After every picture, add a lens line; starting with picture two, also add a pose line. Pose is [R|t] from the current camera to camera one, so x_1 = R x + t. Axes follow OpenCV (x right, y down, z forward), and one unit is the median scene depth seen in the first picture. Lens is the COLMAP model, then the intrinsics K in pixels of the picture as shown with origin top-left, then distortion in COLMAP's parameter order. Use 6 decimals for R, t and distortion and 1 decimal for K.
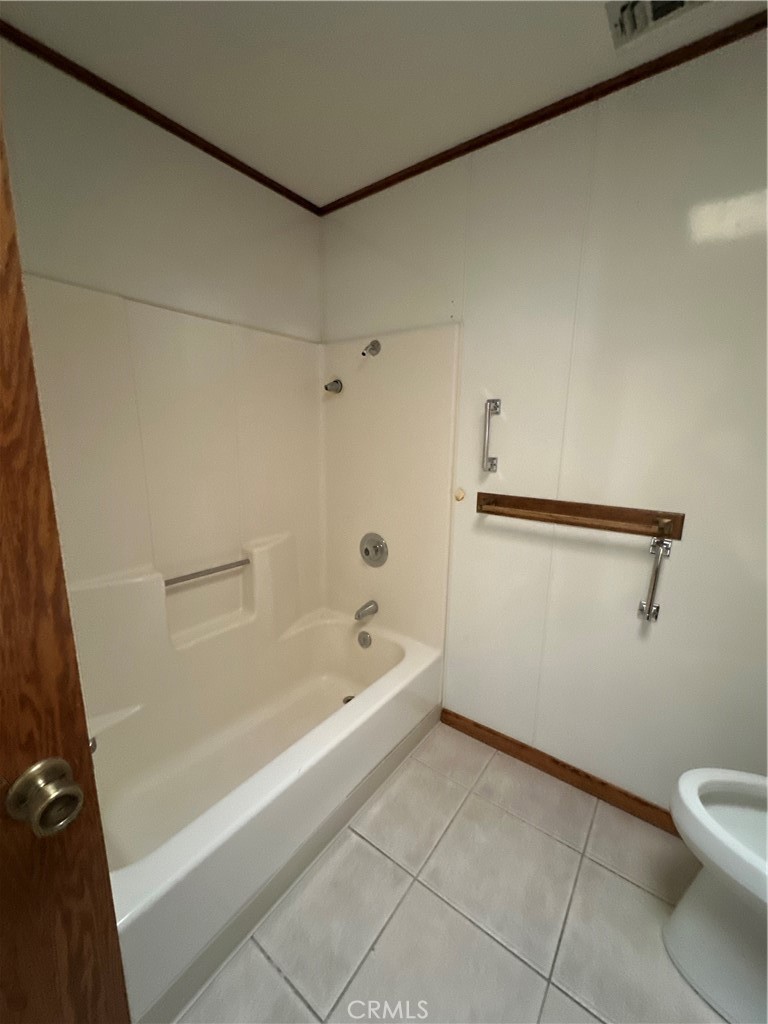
lens RADIAL K [[408.1, 0, 384.0], [0, 408.1, 512.0], [0, 0, 1]] dist [-0.003368, 0.000192]
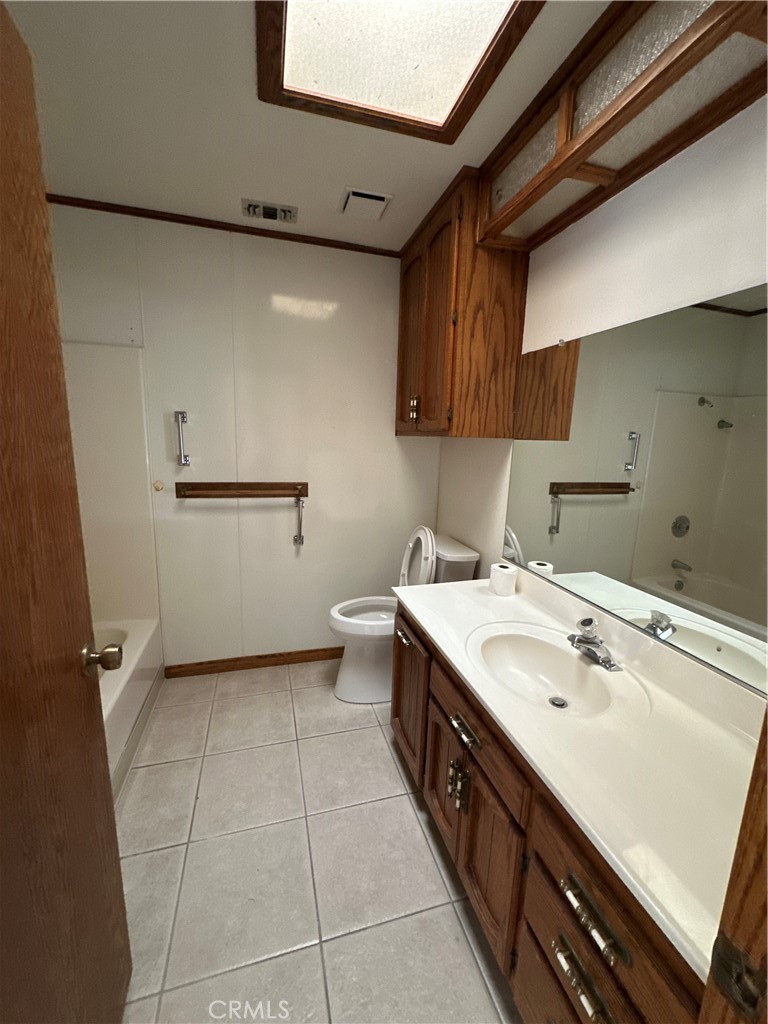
lens RADIAL K [[408.1, 0, 384.0], [0, 408.1, 512.0], [0, 0, 1]] dist [-0.003368, 0.000192]
pose [[0.605621, -0.145127, 0.782407, -0.418051], [0.132181, 0.987916, 0.080932, 0.028319], [-0.784698, 0.054406, 0.617486, -0.324025]]
